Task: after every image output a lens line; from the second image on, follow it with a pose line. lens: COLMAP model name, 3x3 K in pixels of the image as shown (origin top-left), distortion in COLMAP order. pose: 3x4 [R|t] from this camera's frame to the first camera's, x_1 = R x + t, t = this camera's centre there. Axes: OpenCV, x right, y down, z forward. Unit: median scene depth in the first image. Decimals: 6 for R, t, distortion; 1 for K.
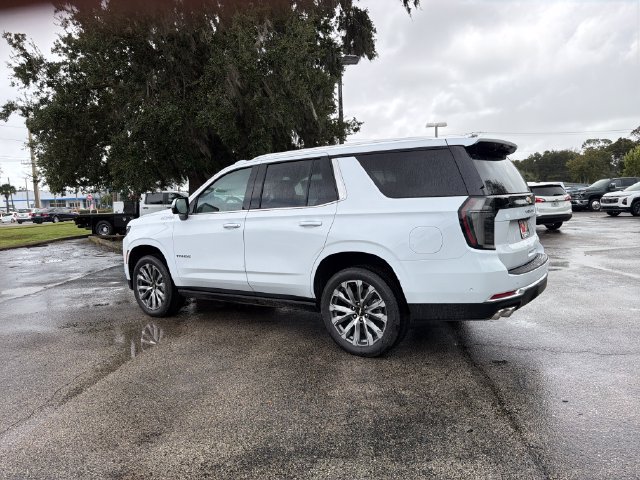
lens RADIAL K [[460.0, 0, 322.9], [0, 460.0, 240.8], [0, 0, 1]] dist [0.069211, -0.090173]
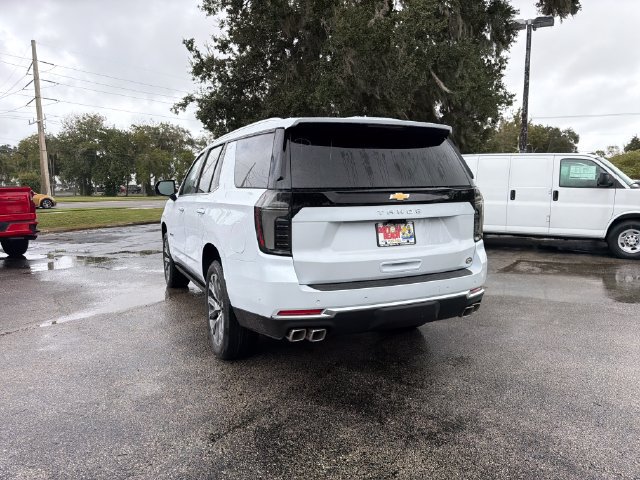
lens RADIAL K [[466.7, 0, 324.2], [0, 466.7, 231.6], [0, 0, 1]] dist [0.058917, -0.046978]
pose [[0.878579, 0.080427, -0.470776, 0.679496], [-0.072056, 0.996758, 0.035812, -0.048844], [0.472129, 0.002459, 0.881526, 0.251638]]
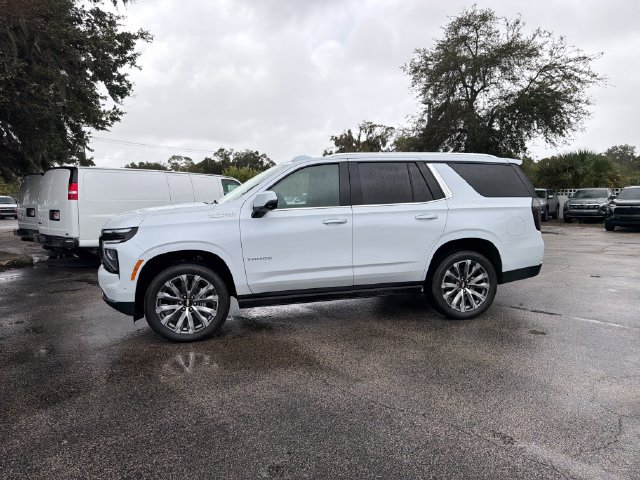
lens RADIAL K [[466.7, 0, 324.2], [0, 466.7, 231.6], [0, 0, 1]] dist [0.058917, -0.046978]
pose [[0.655825, -0.025677, 0.754476, -1.122308], [0.056929, 0.998258, -0.015512, 0.003718], [-0.752763, 0.053125, 0.656144, 0.416409]]
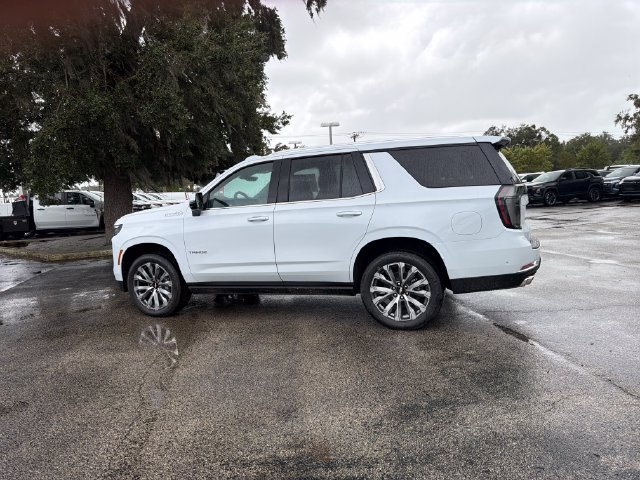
lens RADIAL K [[460.0, 0, 322.9], [0, 460.0, 240.8], [0, 0, 1]] dist [0.069211, -0.090173]
pose [[0.967563, -0.044466, 0.248685, -0.364285], [0.042961, 0.999011, 0.011481, 0.011546], [-0.248950, -0.000425, 0.968516, -0.035423]]
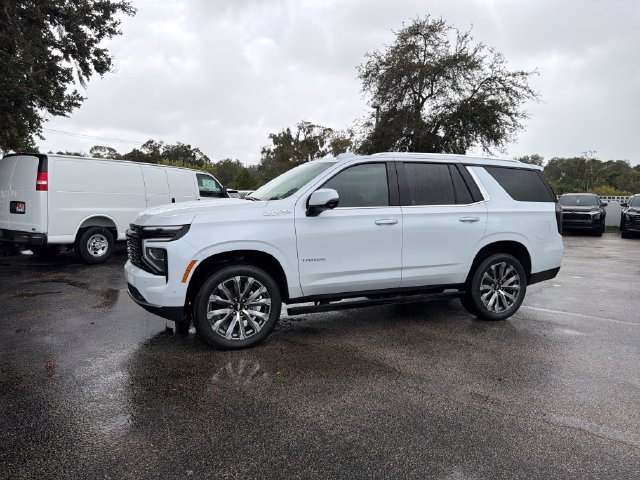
lens RADIAL K [[466.7, 0, 324.2], [0, 466.7, 231.6], [0, 0, 1]] dist [0.058917, -0.046978]
pose [[0.528034, -0.016169, 0.849069, -1.268637], [0.040756, 0.999149, -0.006320, -0.013646], [-0.848245, 0.037941, 0.528244, 0.687837]]
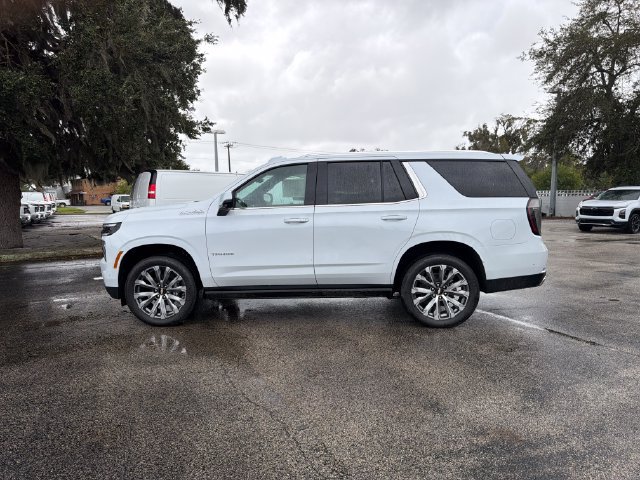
lens RADIAL K [[466.7, 0, 324.2], [0, 466.7, 231.6], [0, 0, 1]] dist [0.058917, -0.046978]
pose [[0.851684, -0.007168, 0.524007, -0.787391], [0.025231, 0.999308, -0.027340, 0.024022], [-0.523448, 0.036506, 0.851275, 0.112761]]
